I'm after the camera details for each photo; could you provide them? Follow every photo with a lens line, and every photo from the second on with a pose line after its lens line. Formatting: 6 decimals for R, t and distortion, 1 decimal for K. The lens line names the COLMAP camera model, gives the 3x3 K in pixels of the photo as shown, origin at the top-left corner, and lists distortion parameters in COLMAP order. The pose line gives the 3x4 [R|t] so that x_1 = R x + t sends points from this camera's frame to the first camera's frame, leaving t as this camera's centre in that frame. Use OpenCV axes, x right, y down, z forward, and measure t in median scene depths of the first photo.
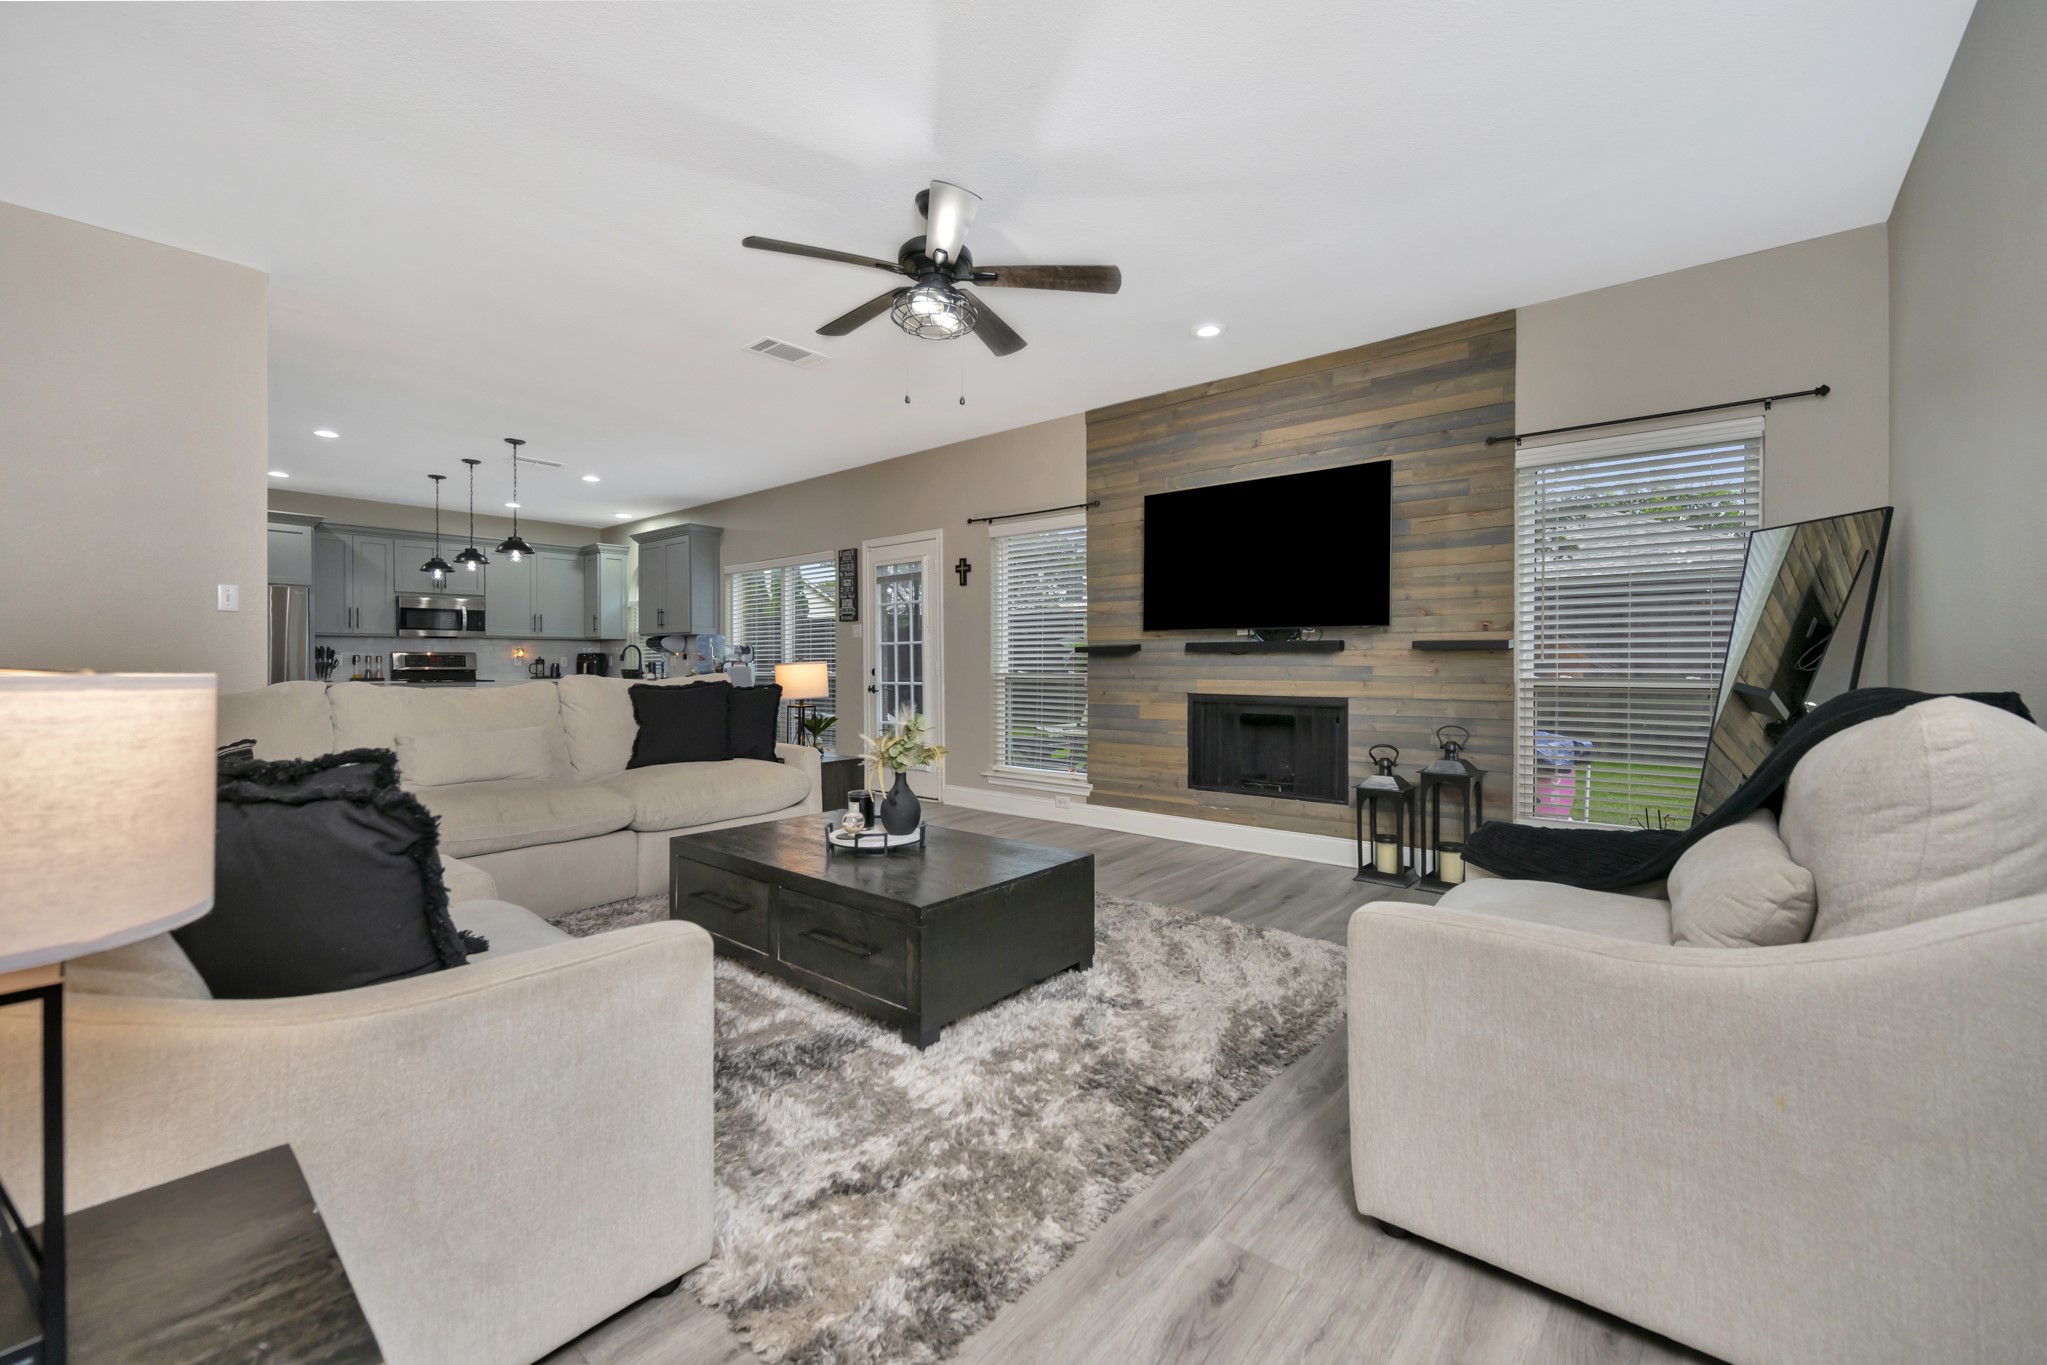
lens RADIAL K [[825.3, 0, 1019.8], [0, 825.3, 668.9], [0, 0, 1]] dist [0.000514, 0.000013]
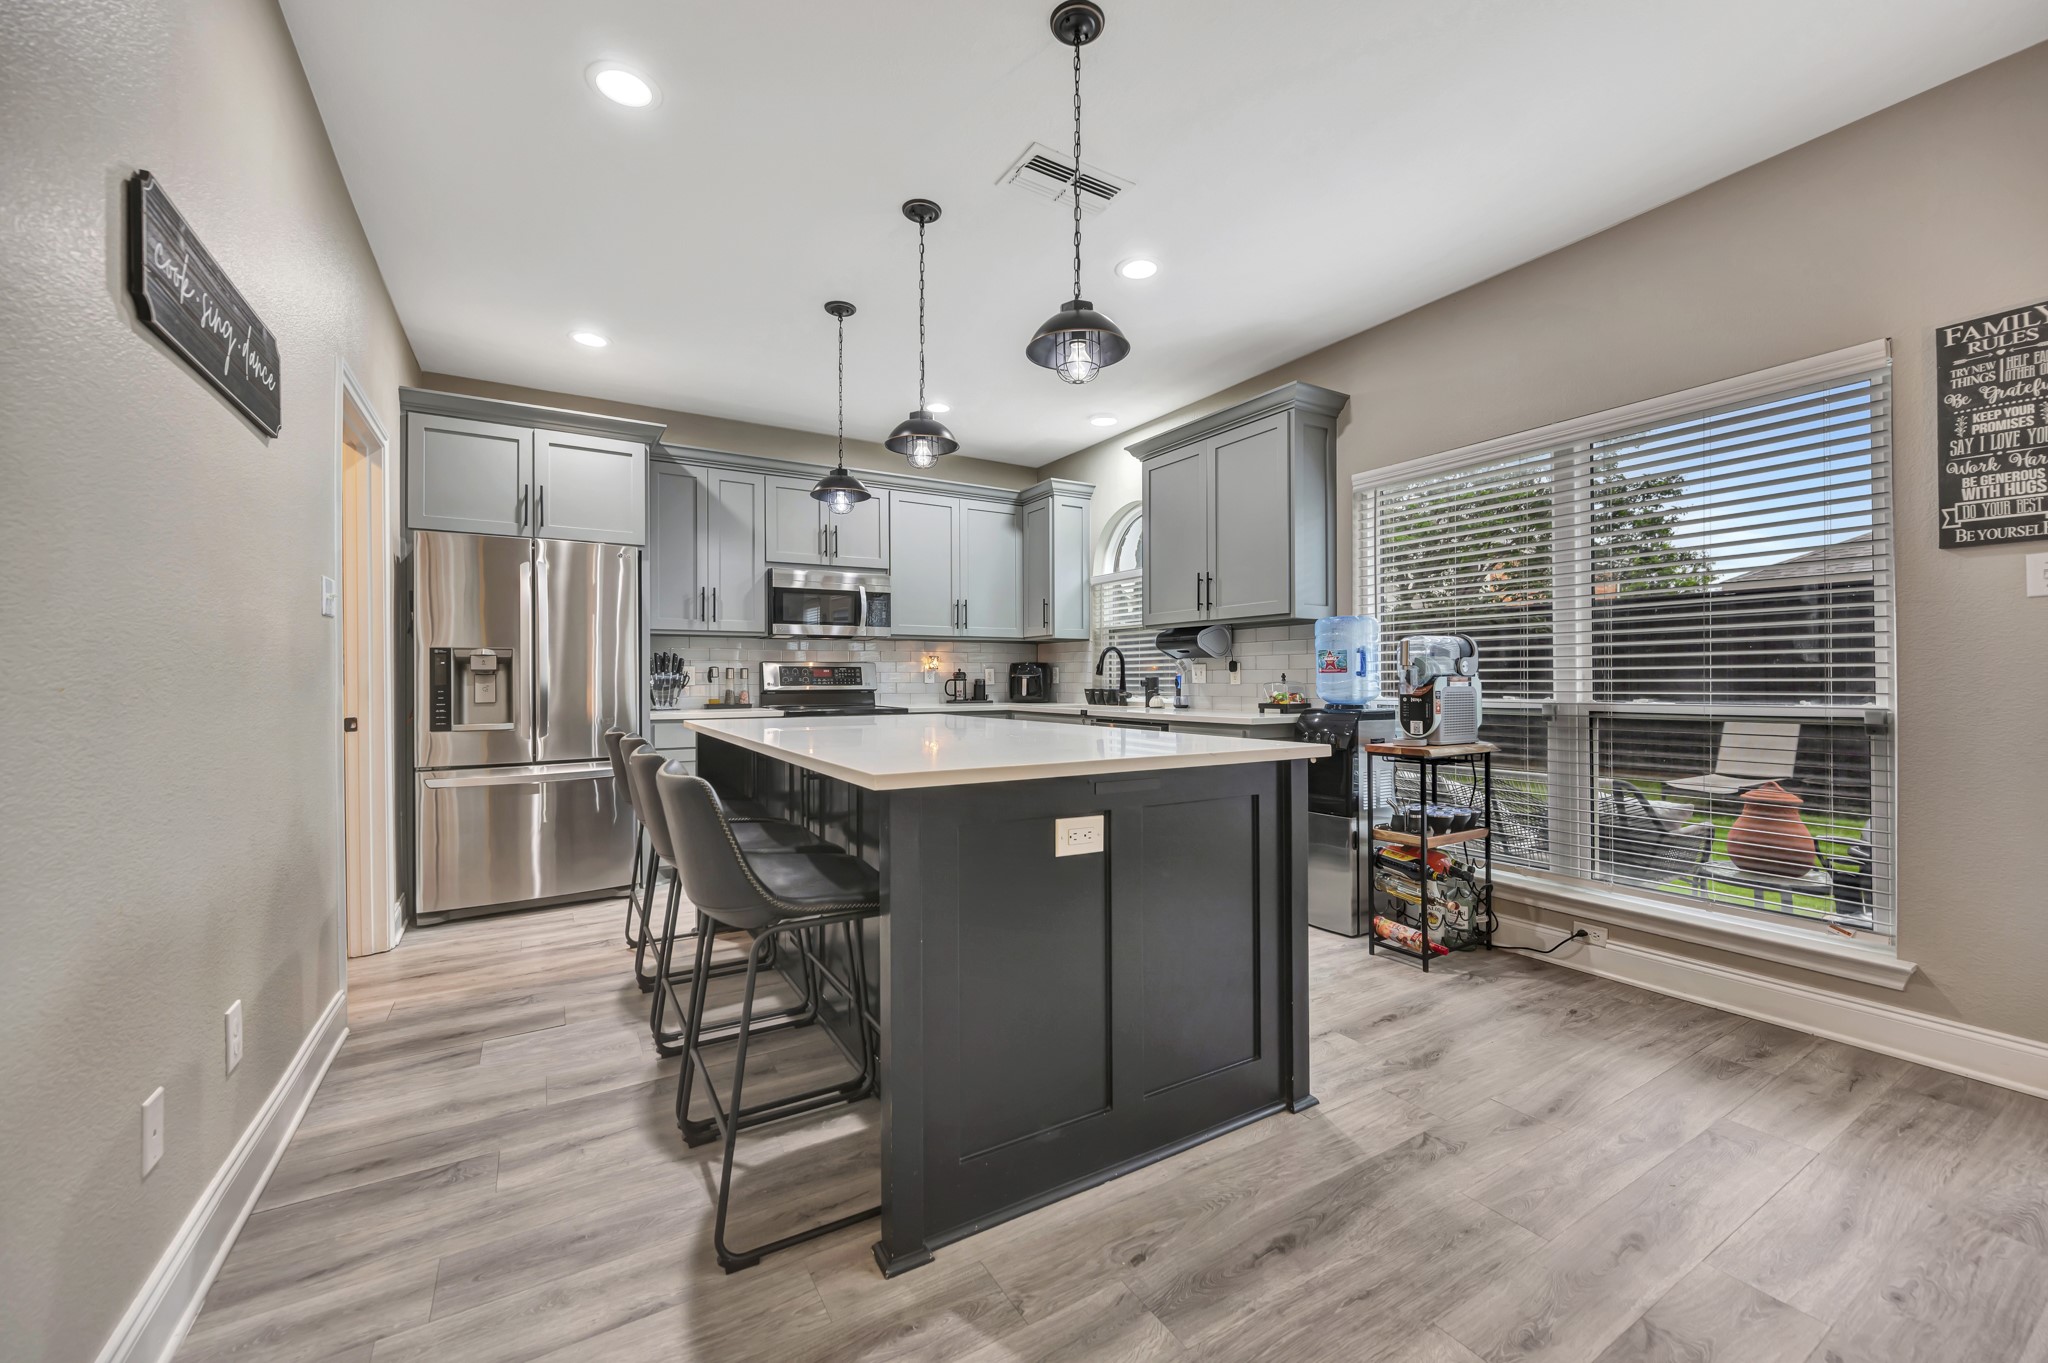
lens RADIAL K [[806.9, 0, 1027.1], [0, 806.9, 681.8], [0, 0, 1]] dist [-0.000362, 0.000003]
pose [[0.948092, 0.000136, -0.317997, -0.368716], [-0.001843, 0.999985, -0.005067, -0.002373], [0.317991, 0.005390, 0.948078, 0.477044]]
